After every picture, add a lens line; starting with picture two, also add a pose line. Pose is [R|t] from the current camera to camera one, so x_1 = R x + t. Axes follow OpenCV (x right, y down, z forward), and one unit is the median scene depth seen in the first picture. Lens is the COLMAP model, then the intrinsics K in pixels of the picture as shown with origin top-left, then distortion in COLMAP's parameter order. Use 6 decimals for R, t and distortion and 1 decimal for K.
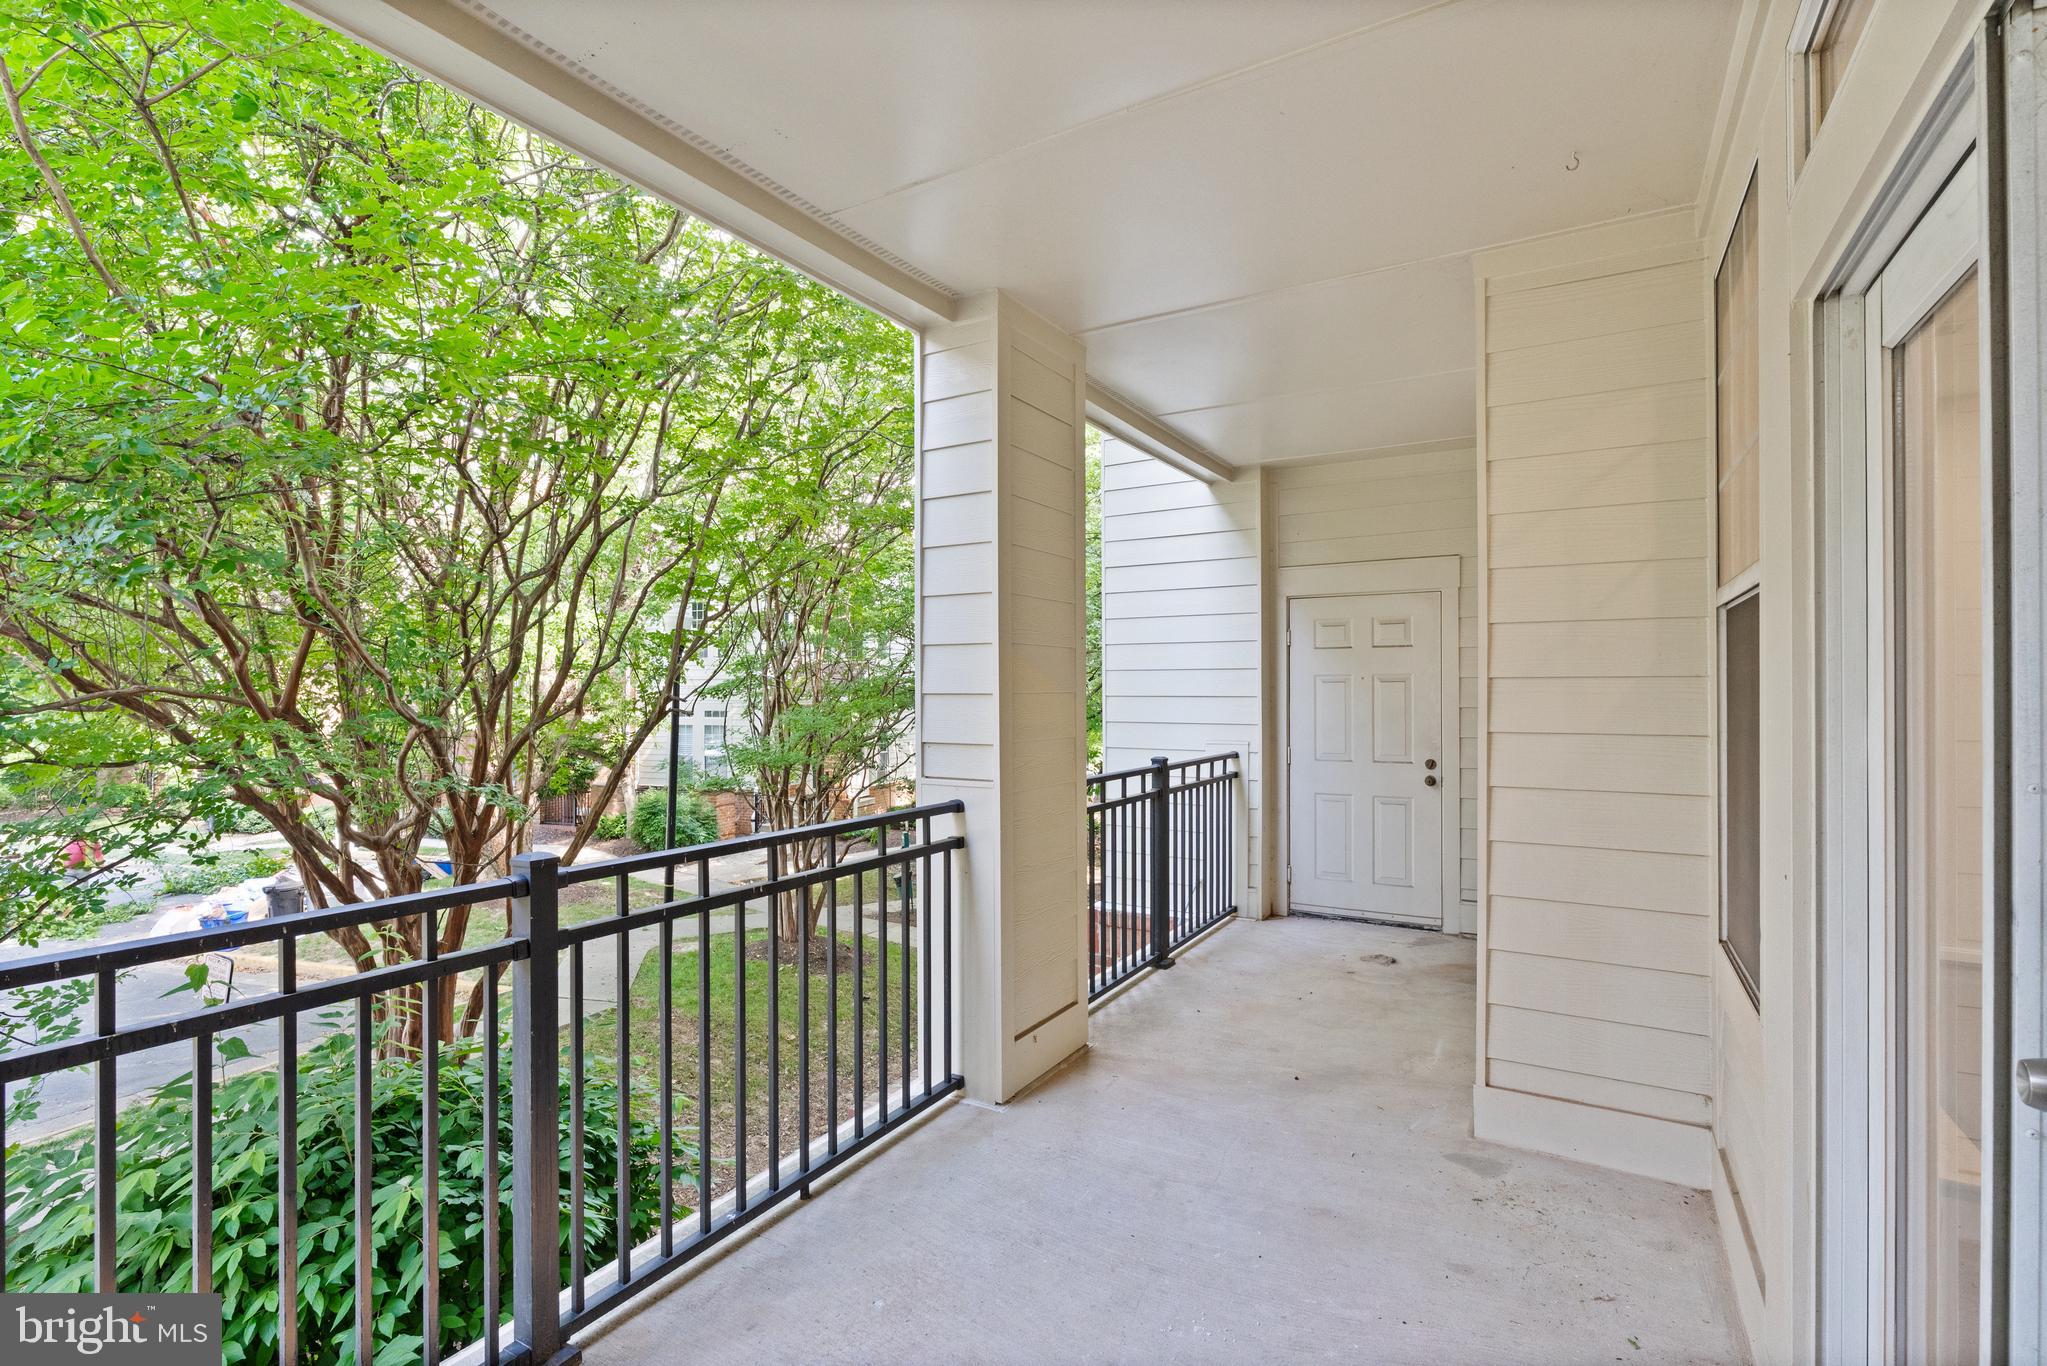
lens RADIAL K [[953.9, 0, 1034.3], [0, 953.9, 685.1], [0, 0, 1]] dist [-0.000822, 0.000025]
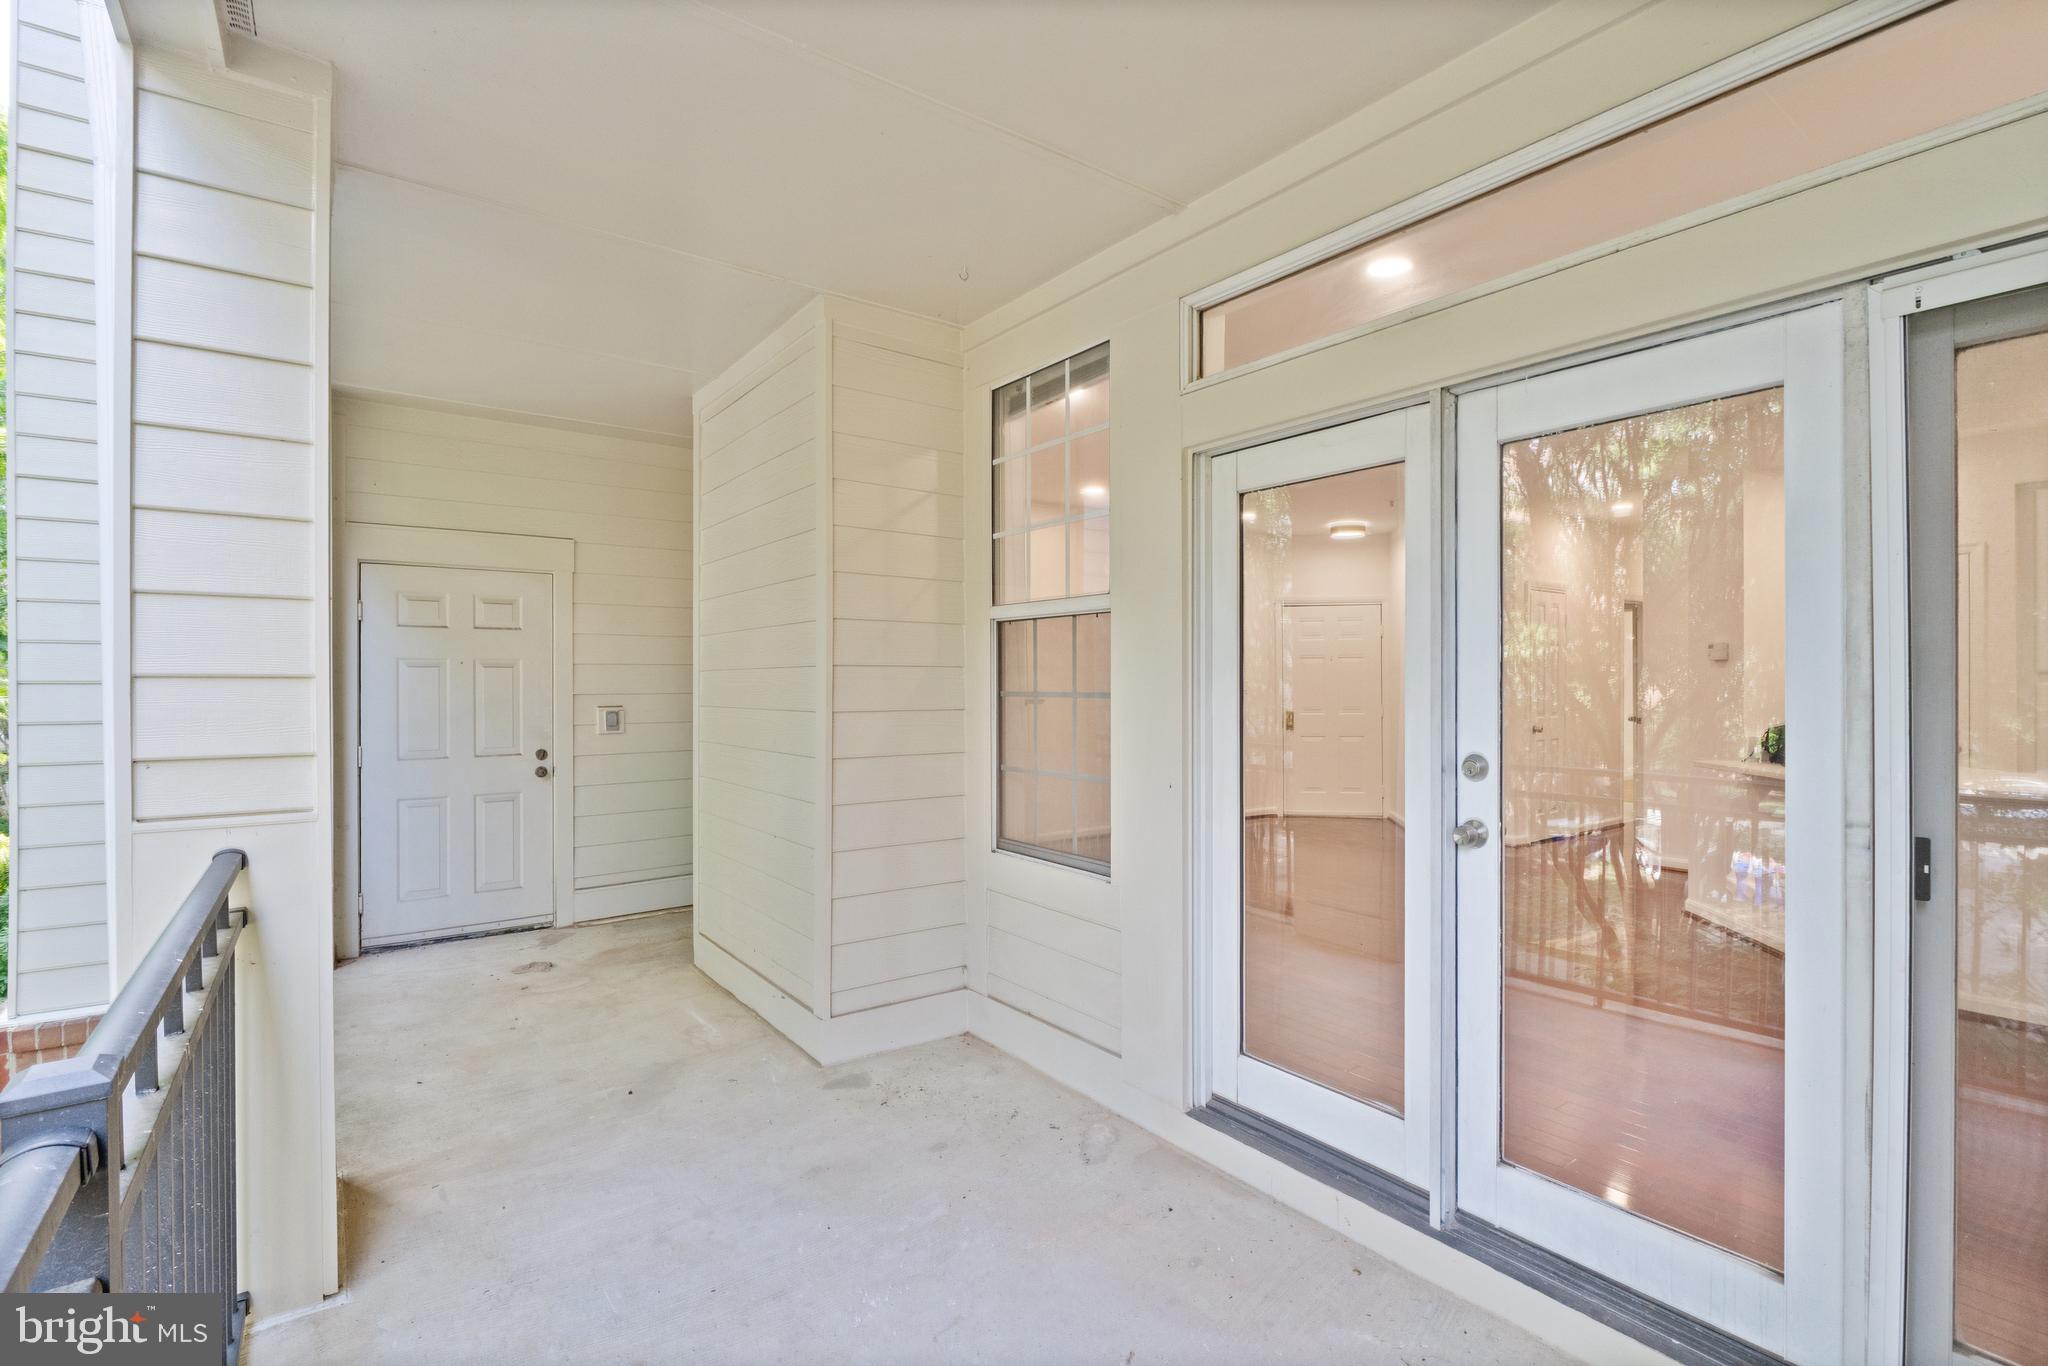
lens RADIAL K [[954.3, 0, 1034.8], [0, 954.3, 685.1], [0, 0, 1]] dist [-0.000822, 0.000025]
pose [[0.393702, -0.001404, 0.919237, -0.335295], [-0.008112, 0.999955, 0.005001, 0.006303], [-0.919202, -0.009425, 0.393673, 0.218385]]
